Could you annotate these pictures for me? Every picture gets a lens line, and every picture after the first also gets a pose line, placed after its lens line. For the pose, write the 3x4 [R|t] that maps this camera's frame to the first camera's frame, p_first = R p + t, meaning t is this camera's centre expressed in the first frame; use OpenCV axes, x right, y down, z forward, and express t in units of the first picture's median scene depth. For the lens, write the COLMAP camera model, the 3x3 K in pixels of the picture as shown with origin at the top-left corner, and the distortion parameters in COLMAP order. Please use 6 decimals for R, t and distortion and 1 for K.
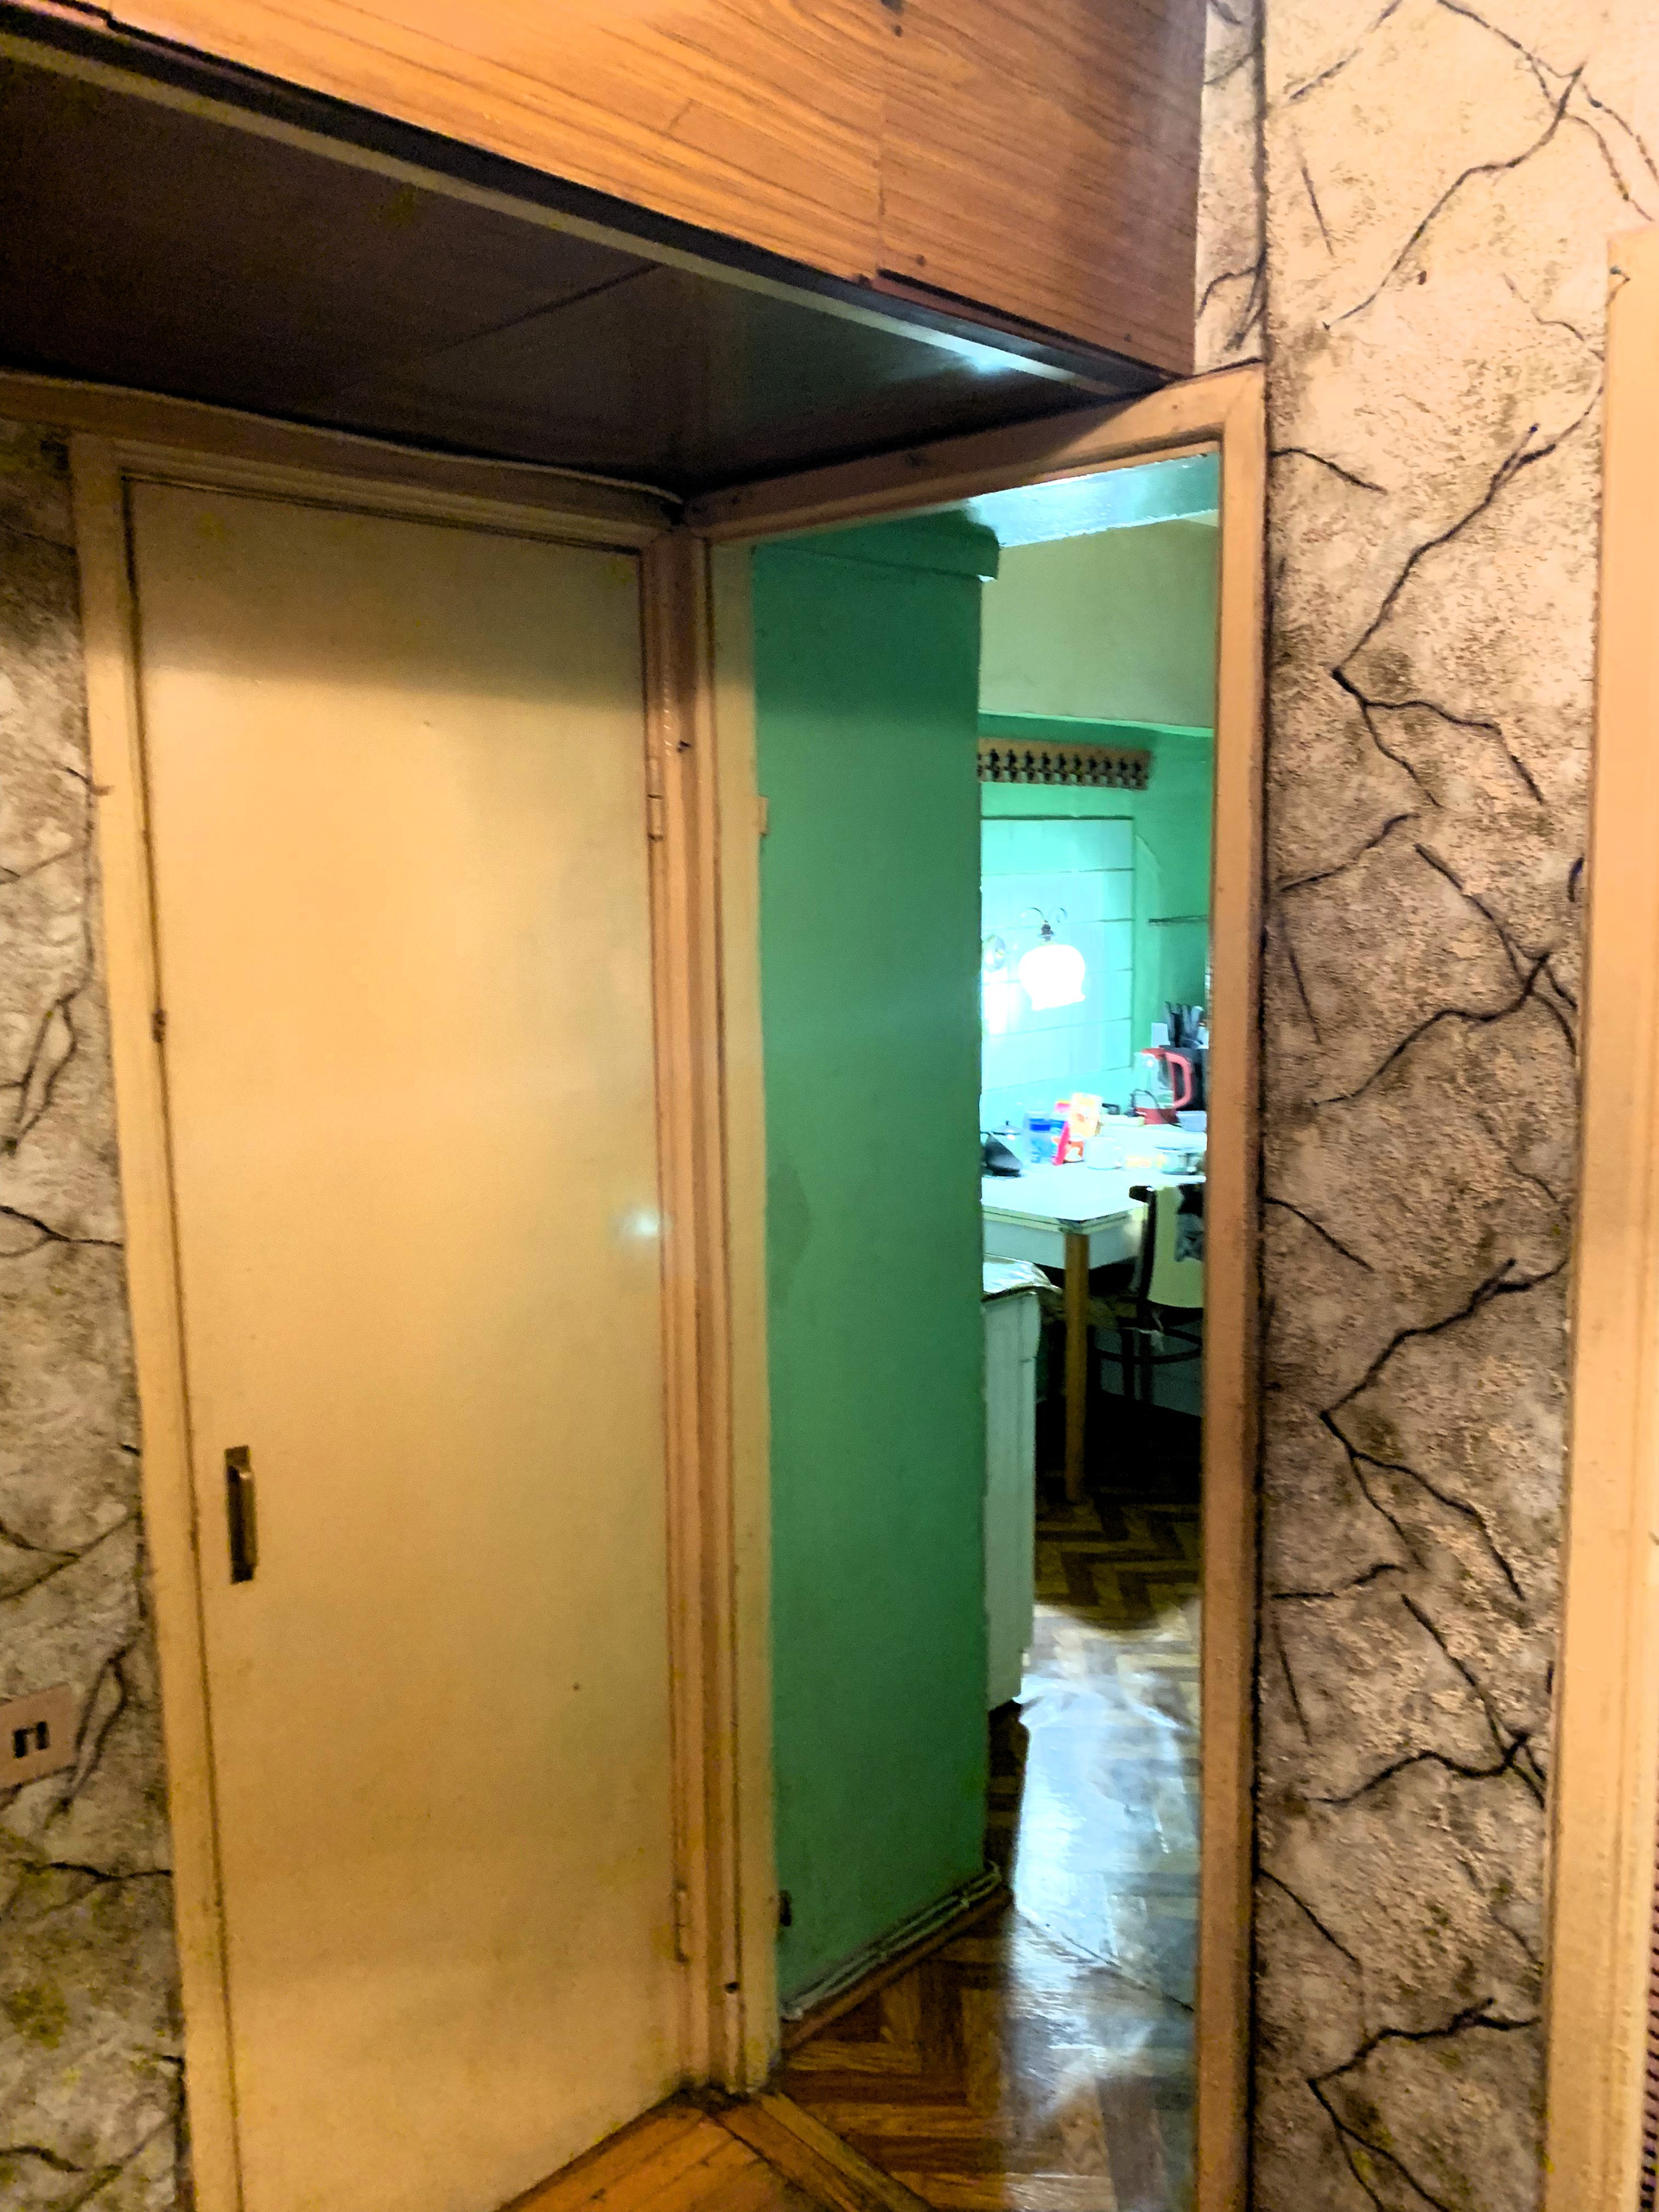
lens RADIAL K [[1678.7, 0, 862.7], [0, 1678.7, 1091.7], [0, 0, 1]] dist [0.035273, -0.038271]
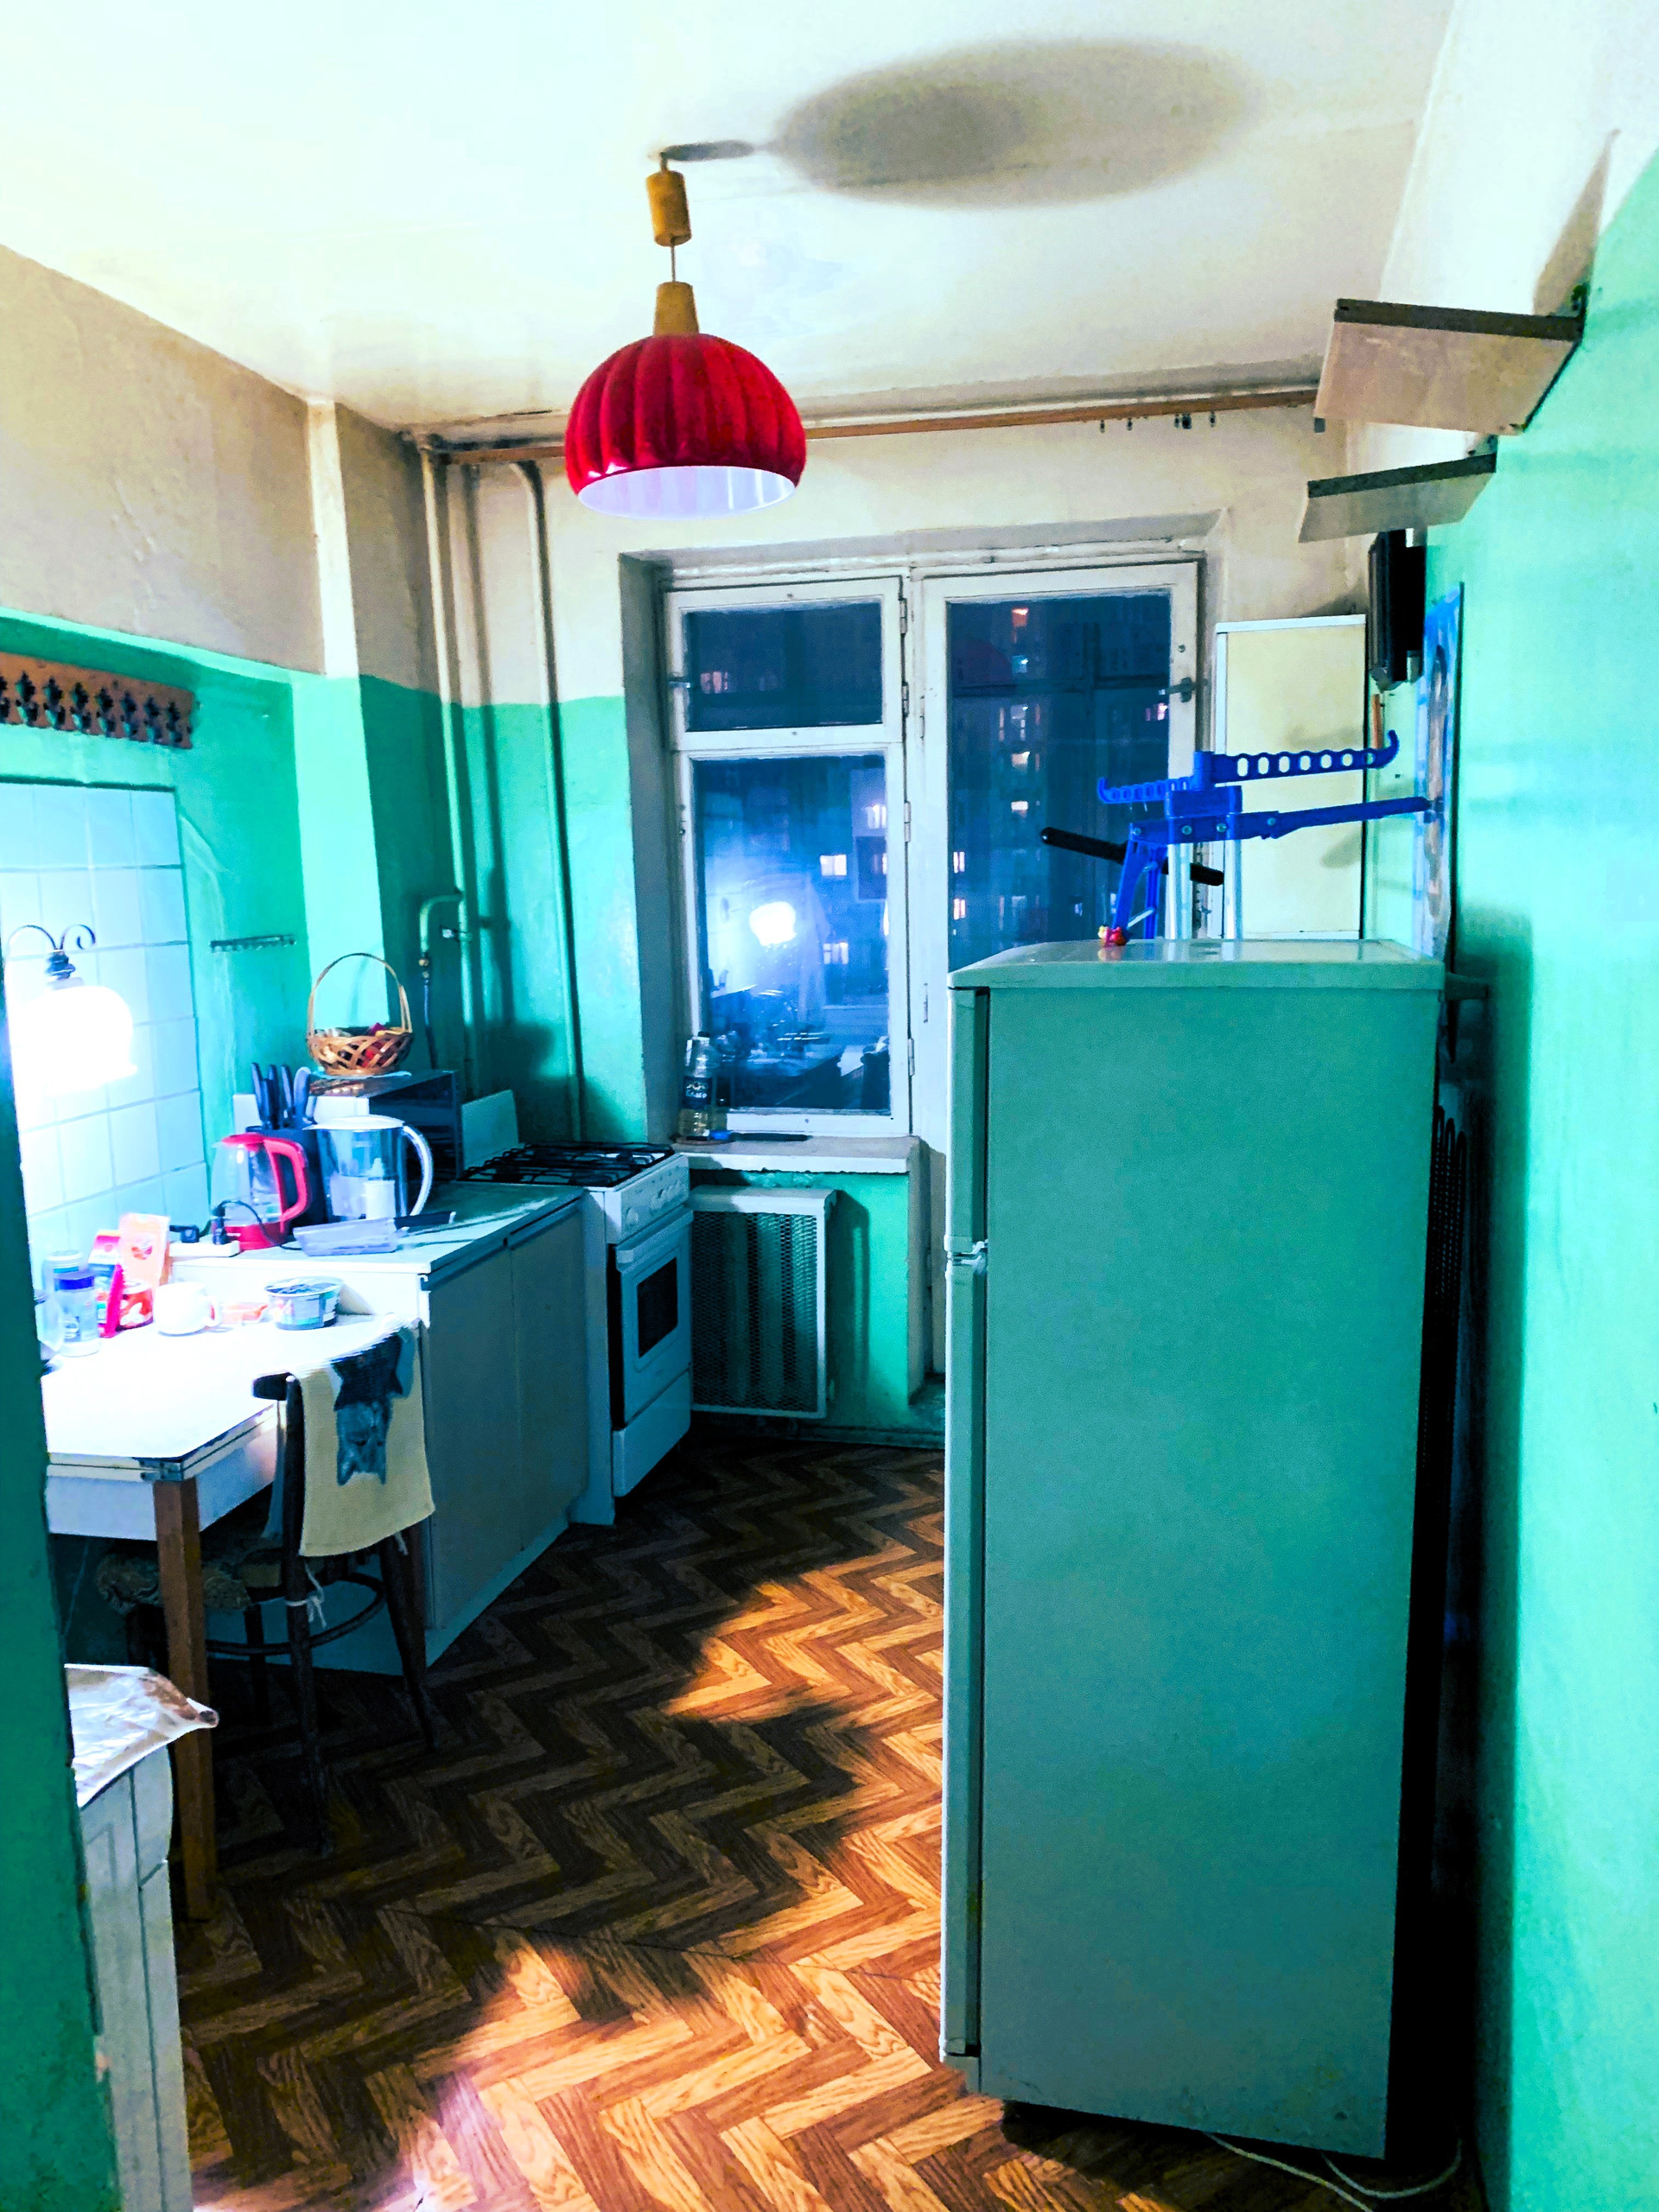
lens RADIAL K [[1678.7, 0, 820.1], [0, 1678.7, 1107.5], [0, 0, 1]] dist [0.035273, -0.038271]
pose [[0.846763, -0.085103, 0.525120, 0.016812], [0.086269, 0.996022, 0.022310, -0.032199], [-0.524929, 0.026410, 0.850736, 0.312489]]
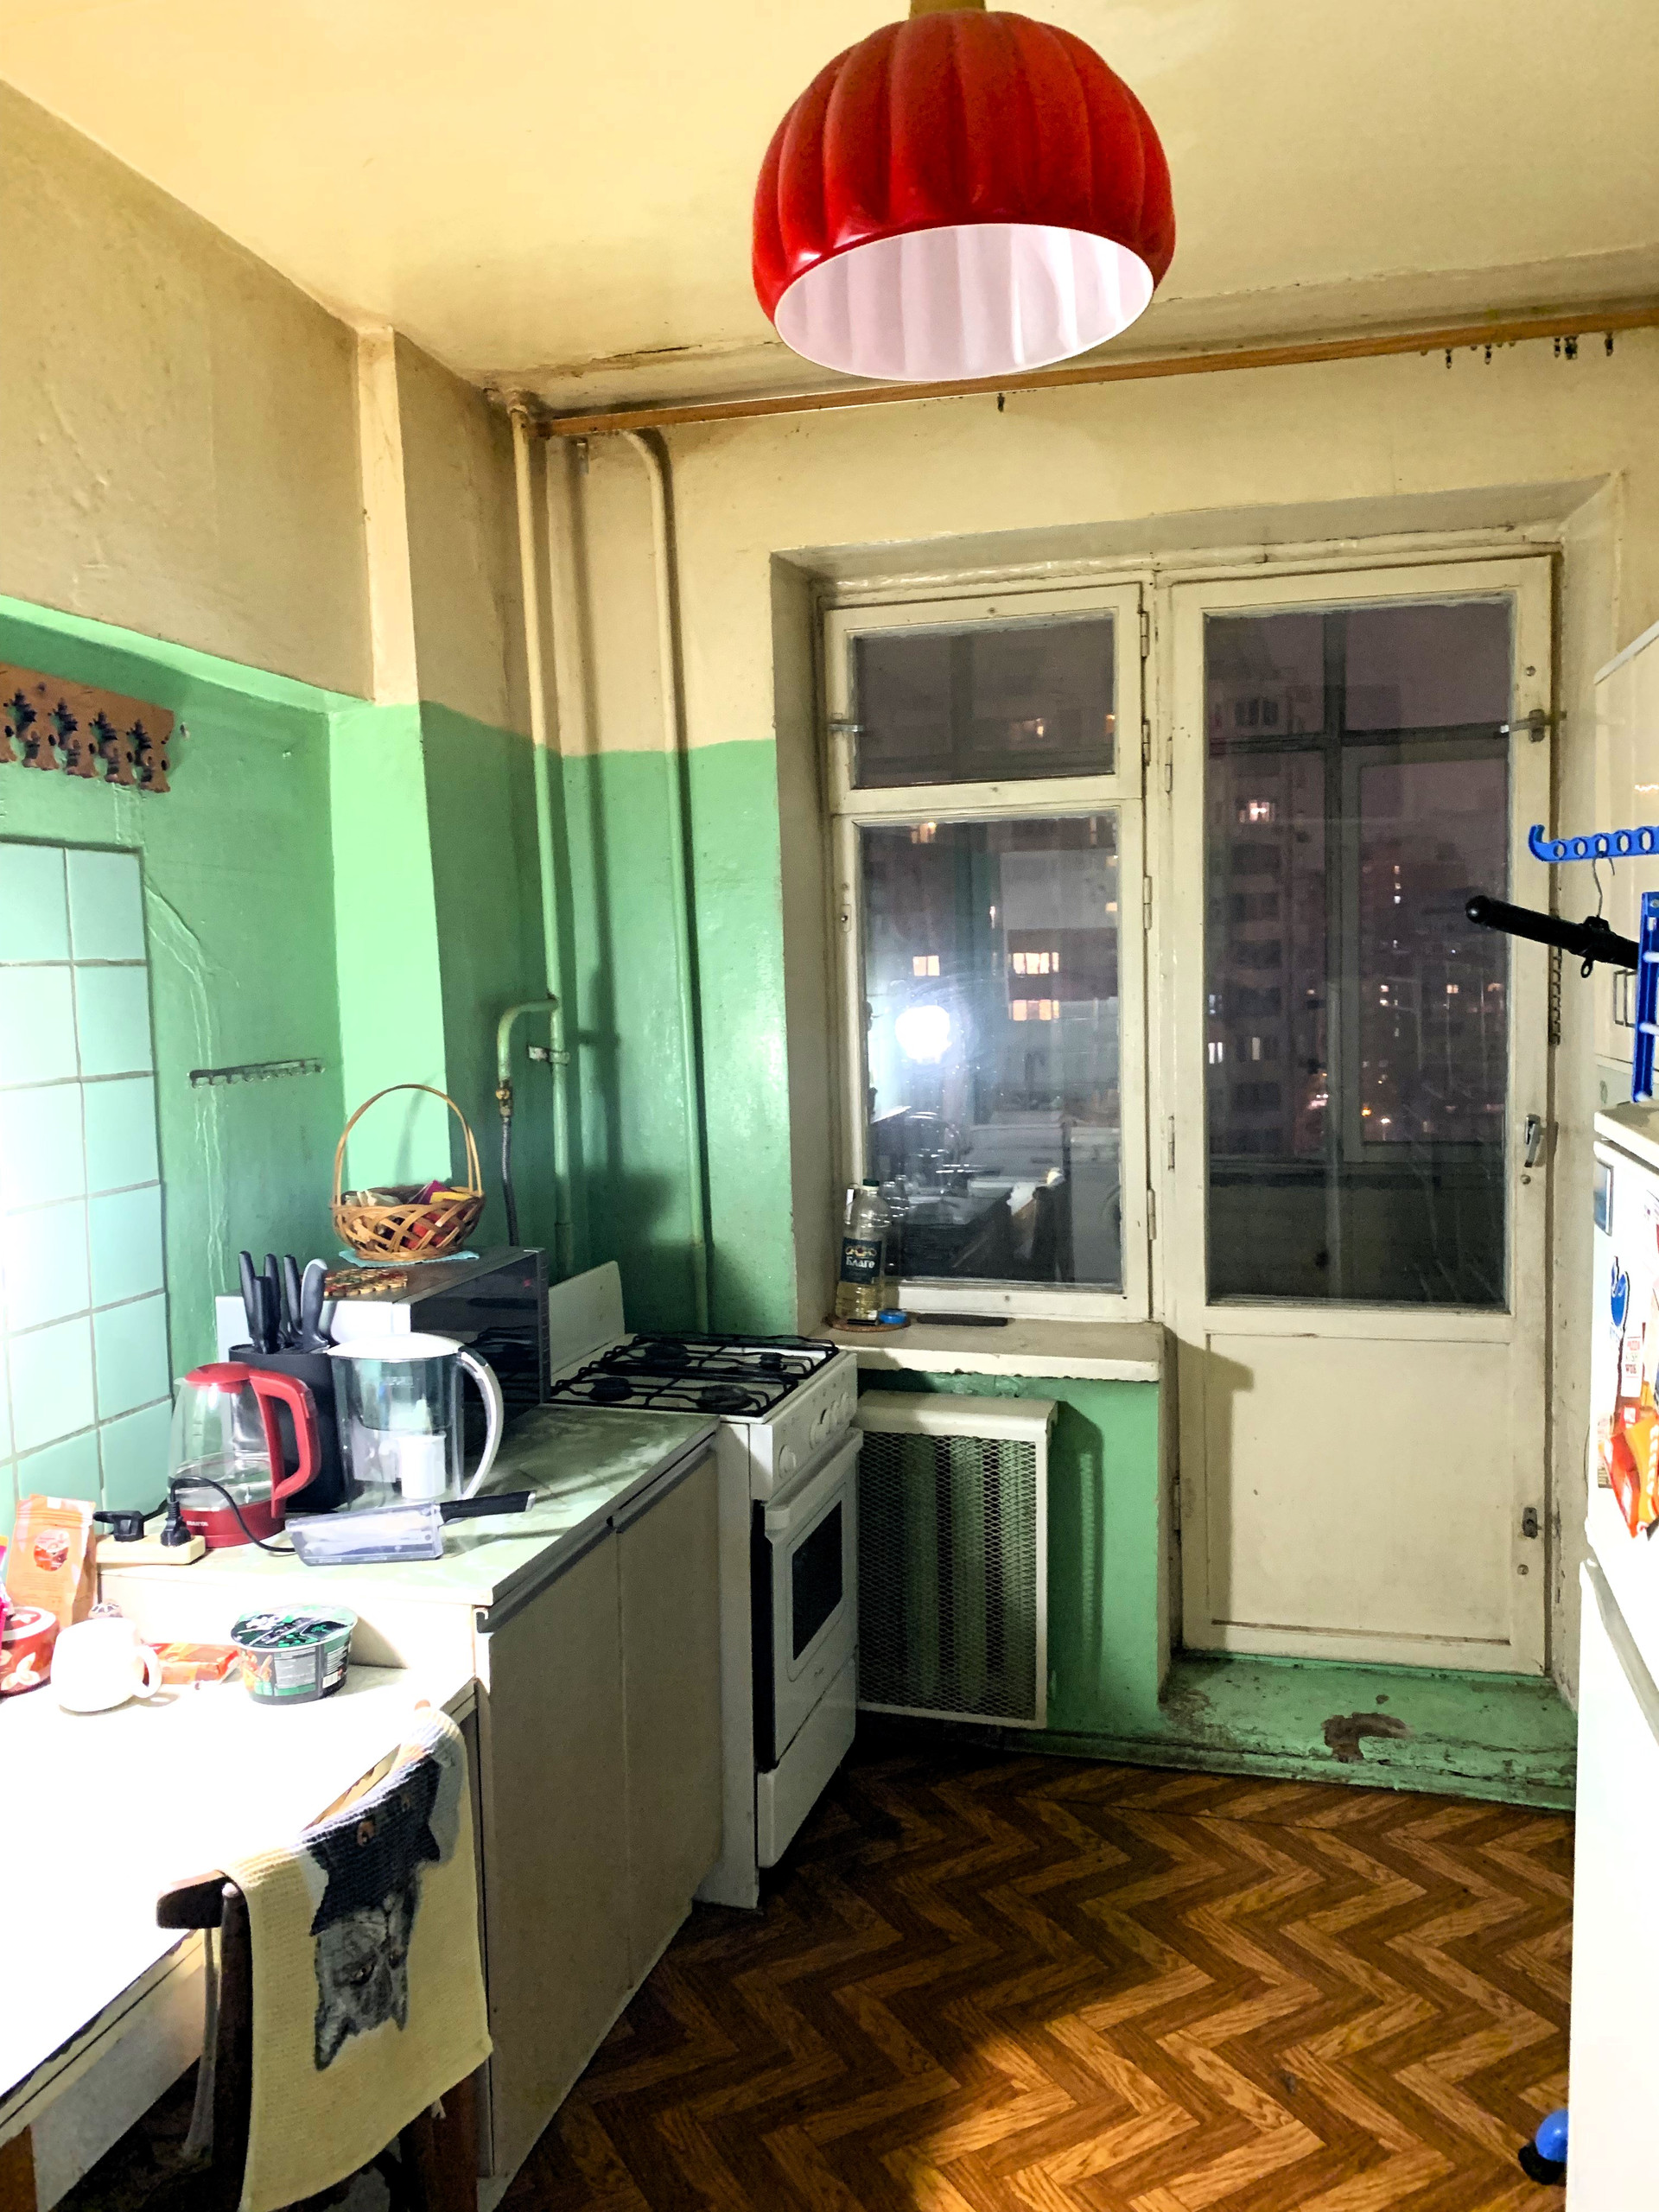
lens RADIAL K [[1678.7, 0, 869.1], [0, 1678.7, 1071.8], [0, 0, 1]] dist [0.035273, -0.038271]
pose [[0.858455, -0.041930, 0.511172, 0.097679], [0.084295, 0.994634, -0.059978, -0.062260], [-0.505914, 0.094578, 0.857383, 0.532964]]
